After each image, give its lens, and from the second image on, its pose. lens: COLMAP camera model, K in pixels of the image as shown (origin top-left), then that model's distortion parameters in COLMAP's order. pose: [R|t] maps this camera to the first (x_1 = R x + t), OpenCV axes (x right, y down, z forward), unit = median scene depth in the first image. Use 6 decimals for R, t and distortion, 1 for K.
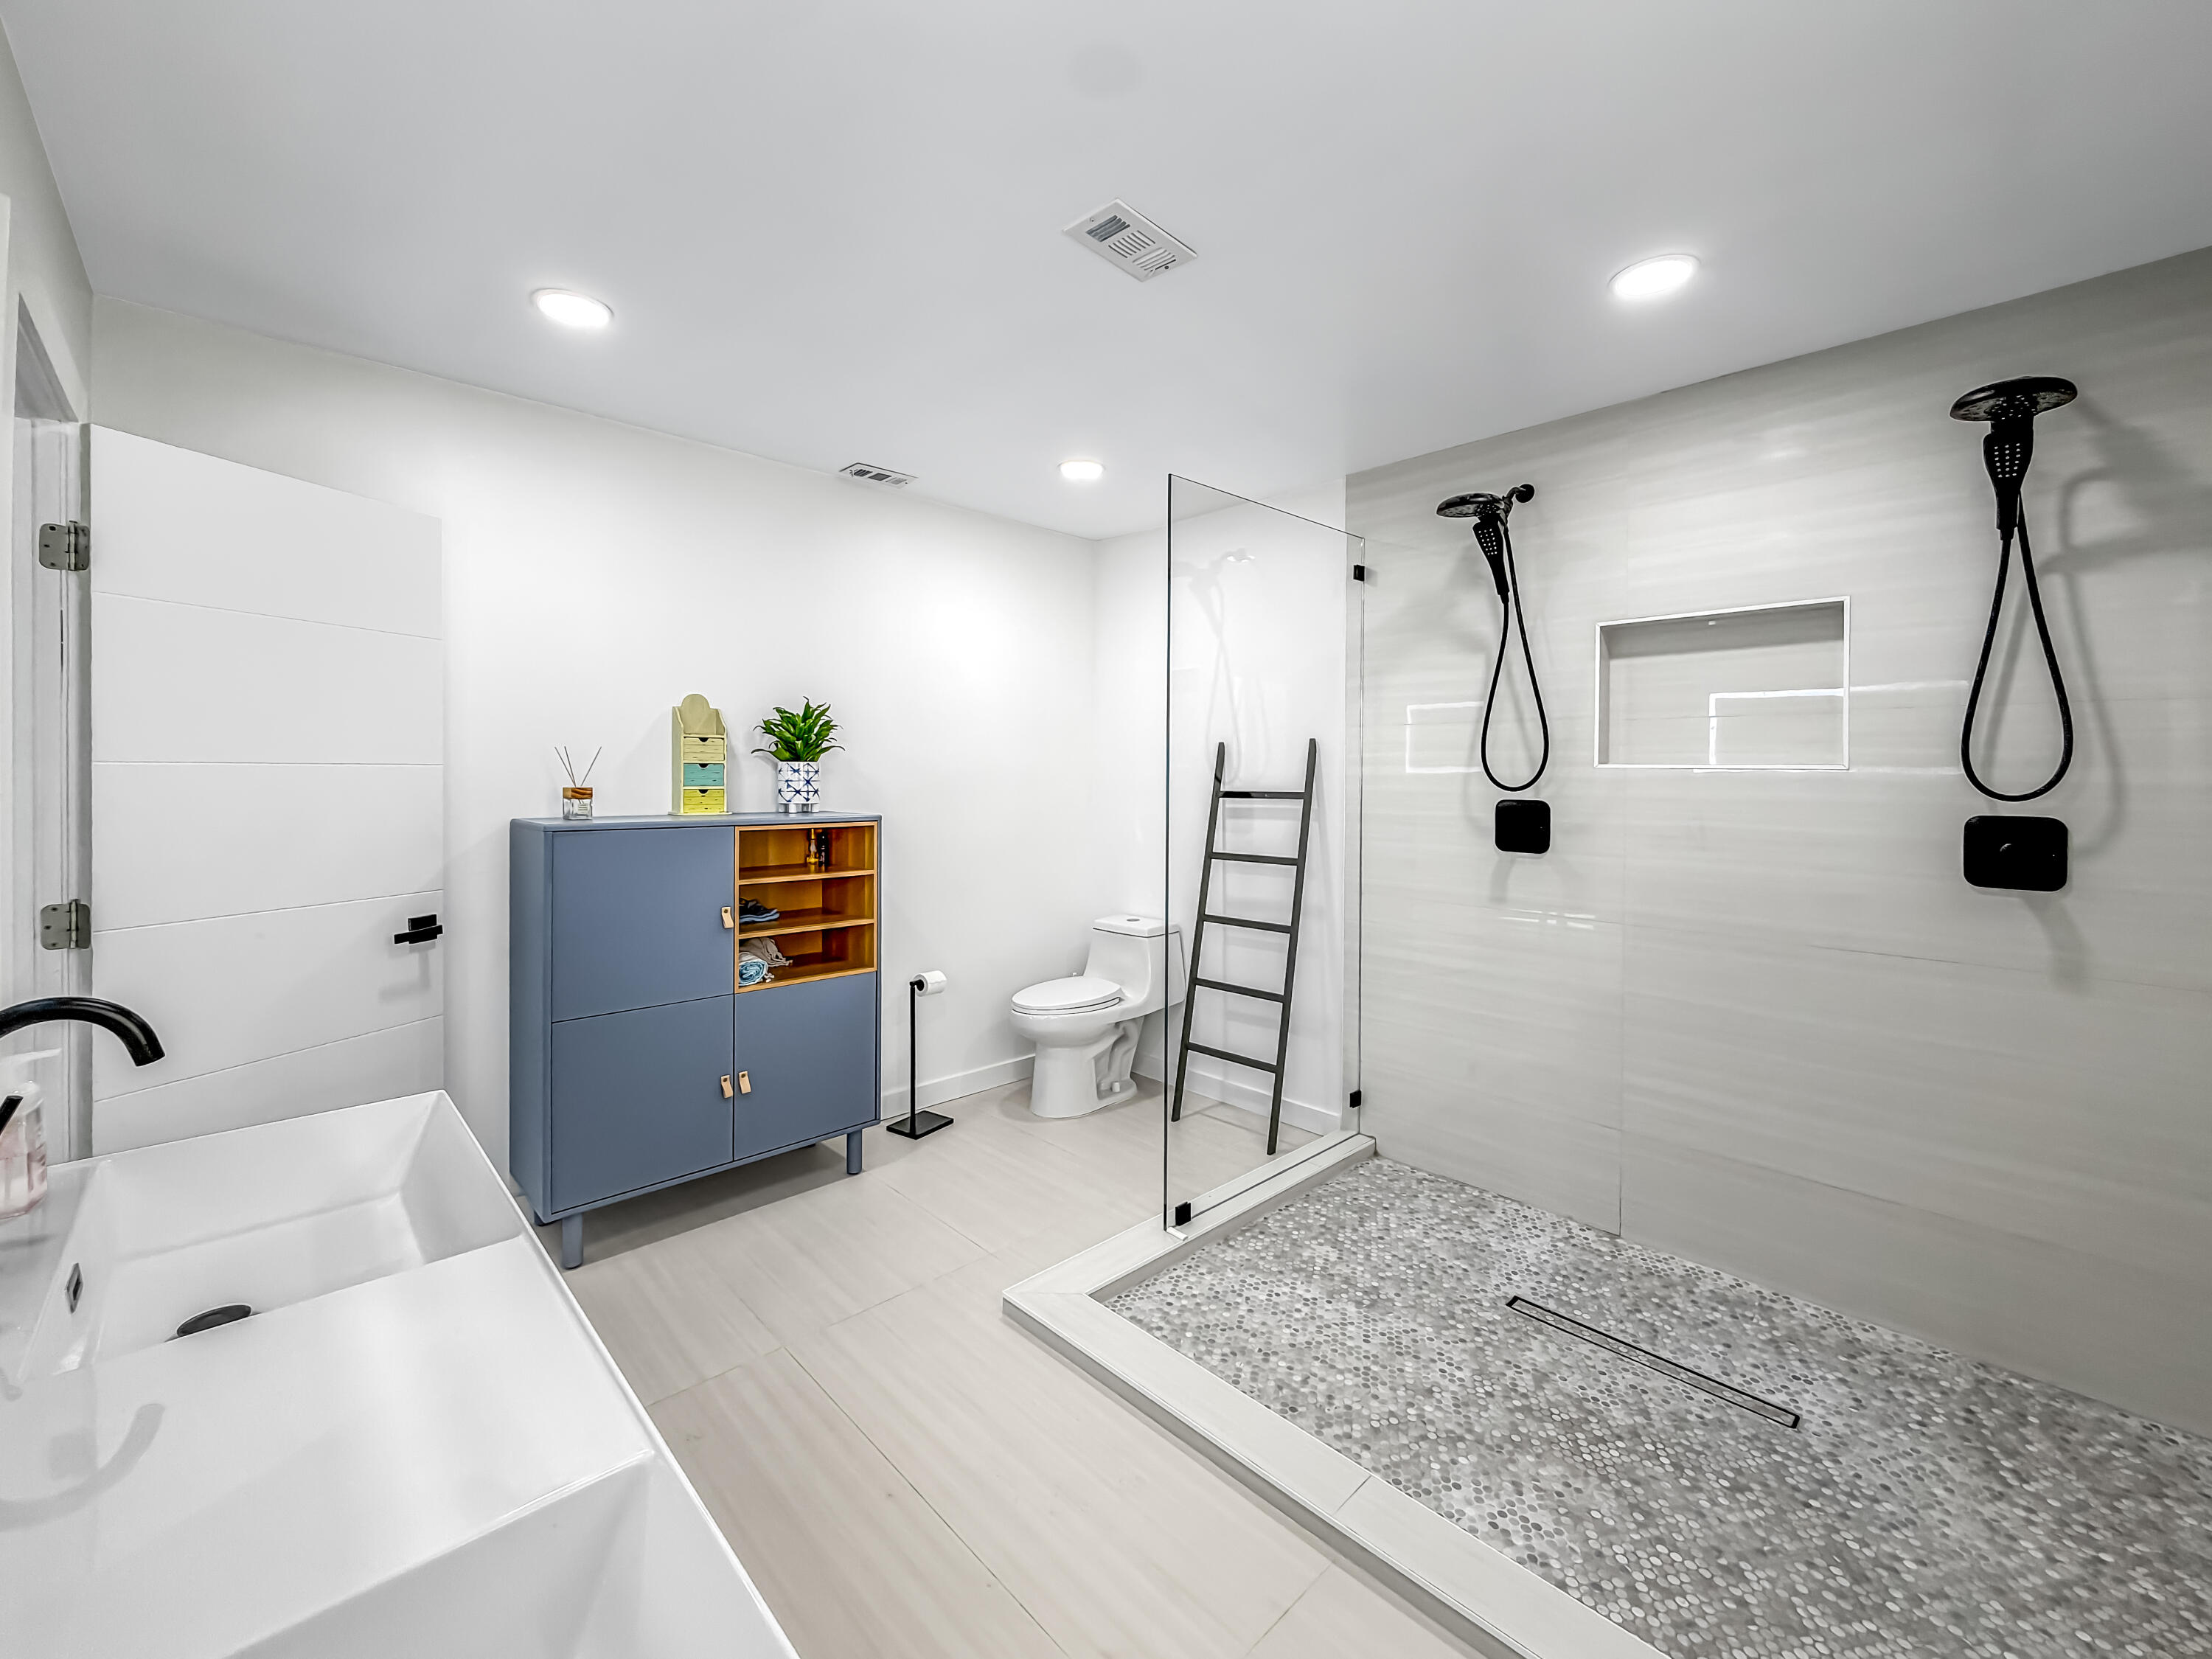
lens RADIAL K [[898.9, 0, 1115.1], [0, 898.9, 787.1], [0, 0, 1]] dist [-0.001415, -0.000248]
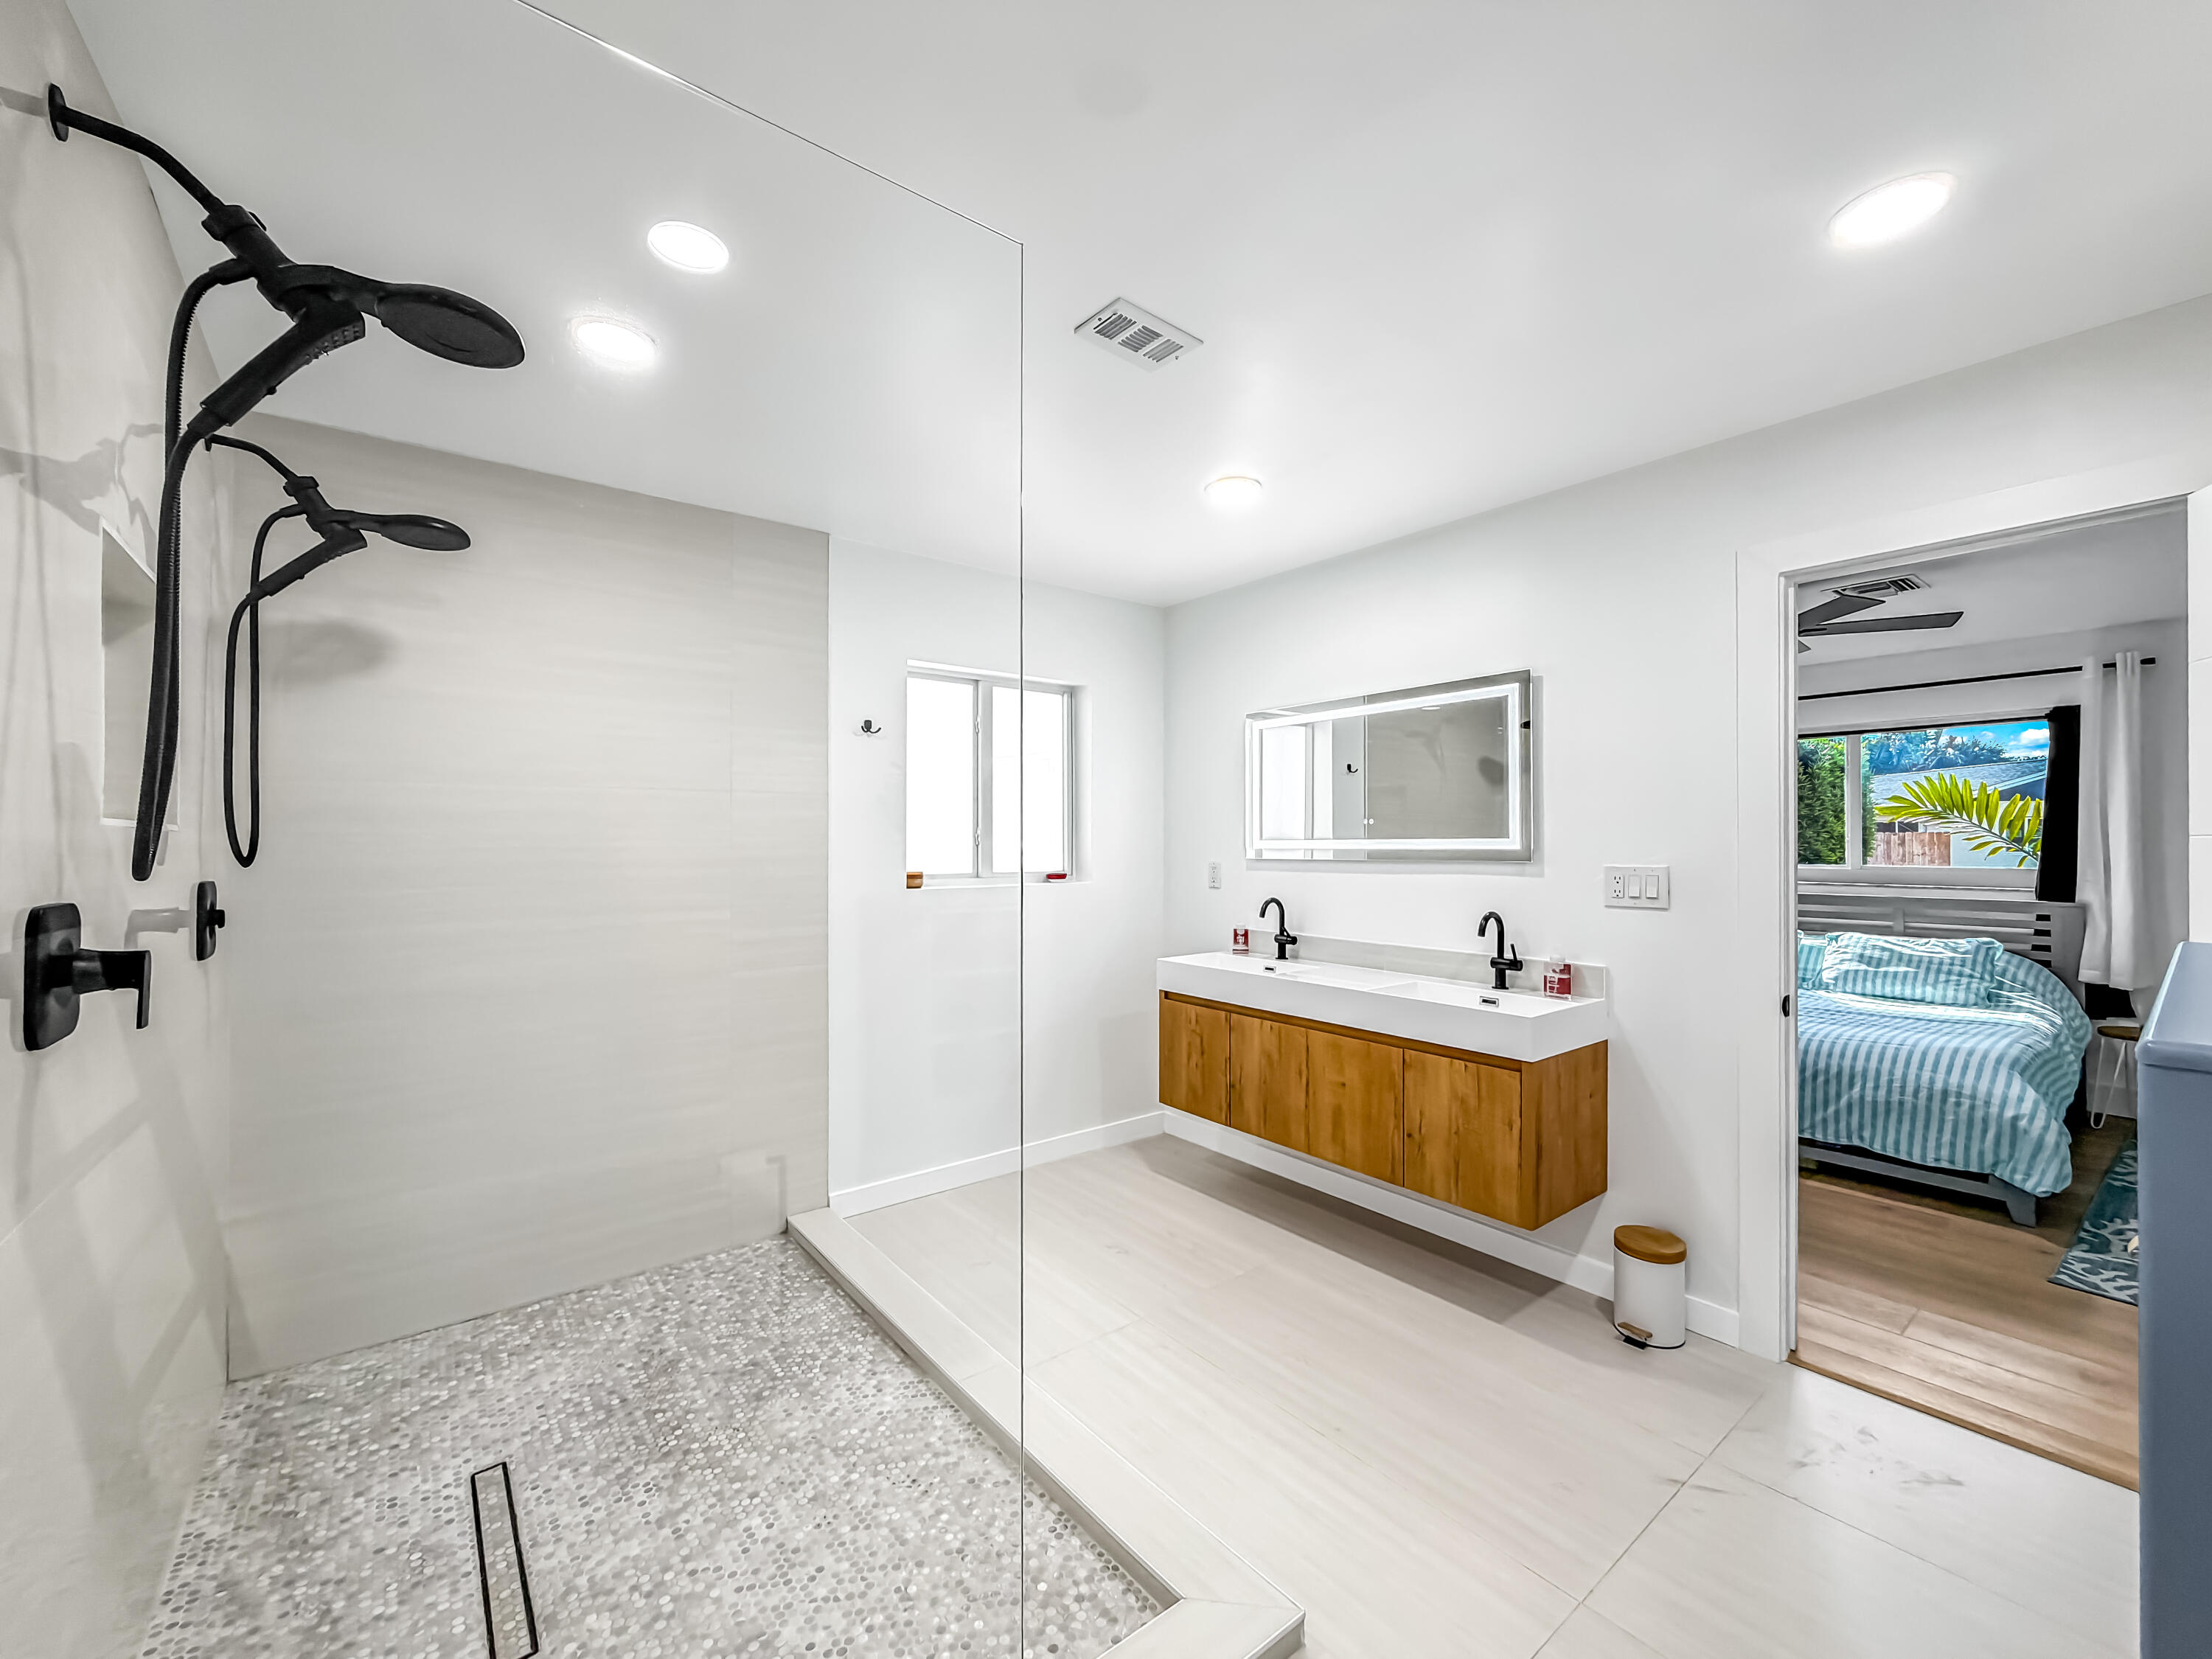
lens RADIAL K [[890.1, 0, 1119.2], [0, 890.1, 834.6], [0, 0, 1]] dist [-0.000804, -0.000168]
pose [[-0.995726, -0.006458, 0.092131, -0.044440], [-0.005535, 0.999932, 0.010266, -0.030198], [-0.092191, 0.009713, -0.995694, 1.668995]]
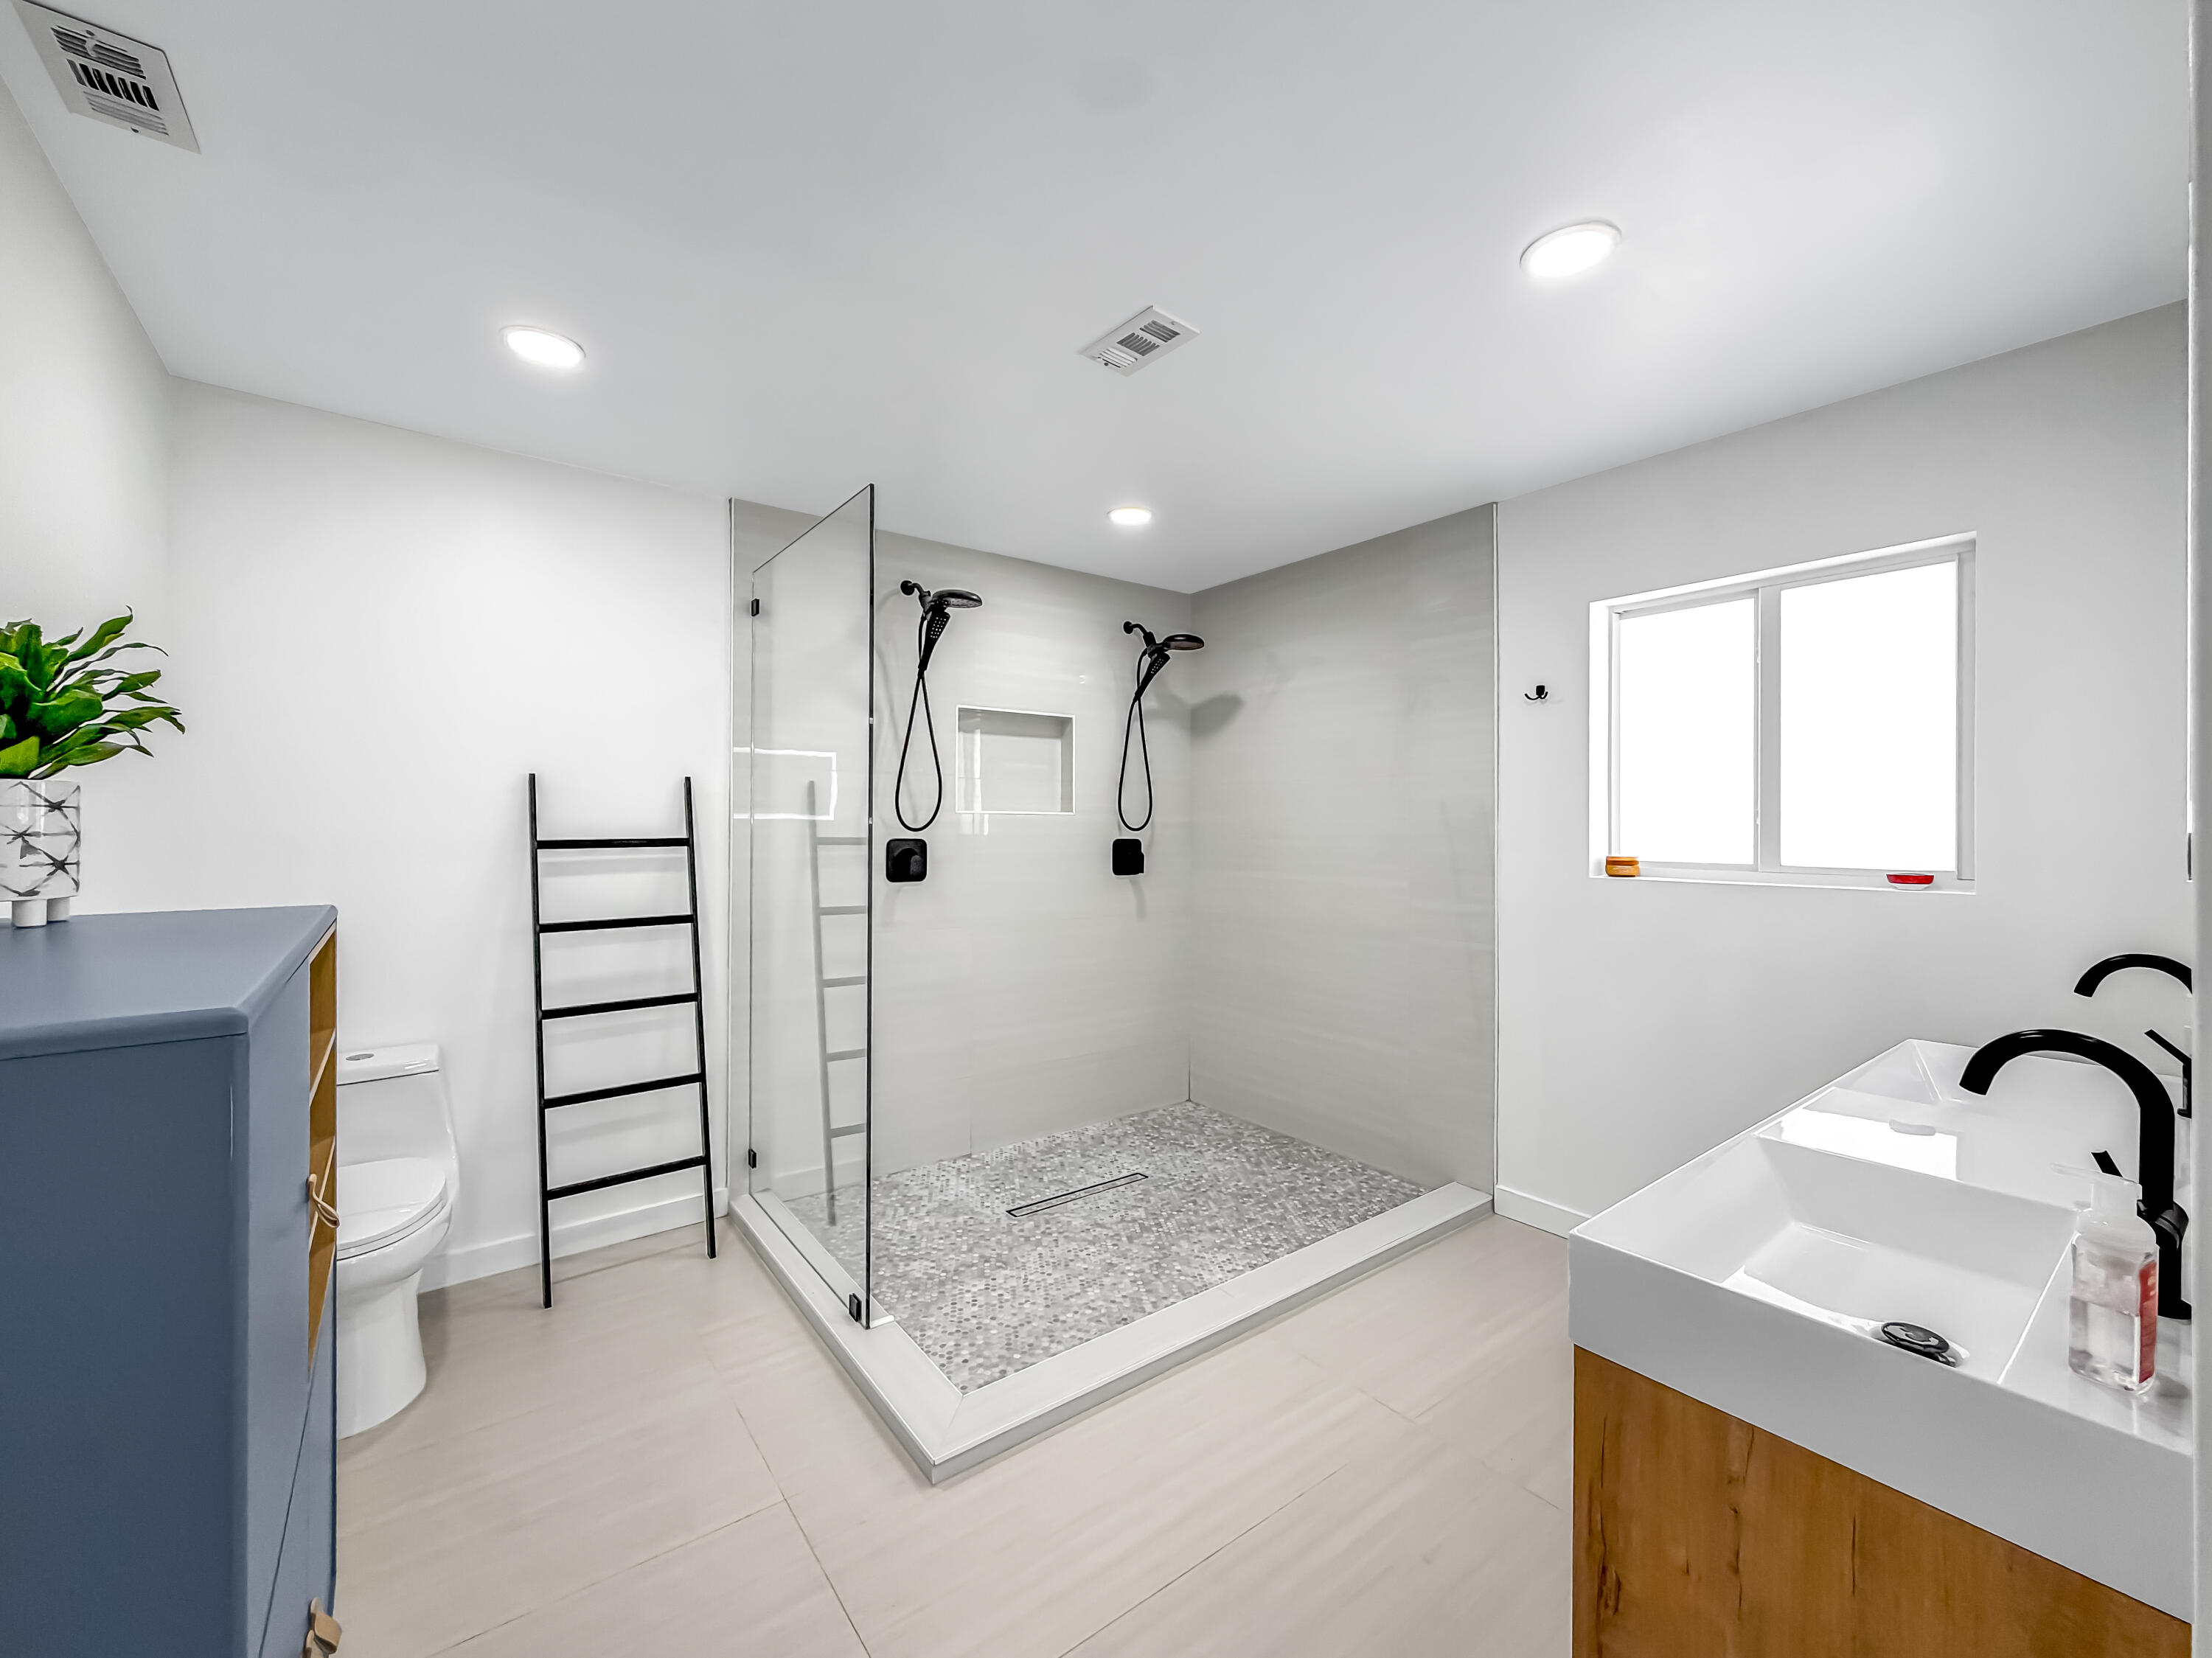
lens RADIAL K [[894.4, 0, 1083.8], [0, 894.4, 824.3], [0, 0, 1]] dist [-0.000093, 0.000040]
pose [[0.126761, -0.006454, 0.991912, -0.897009], [0.013455, 0.999898, 0.004786, -0.009618], [-0.991842, 0.012739, 0.126835, 0.756517]]
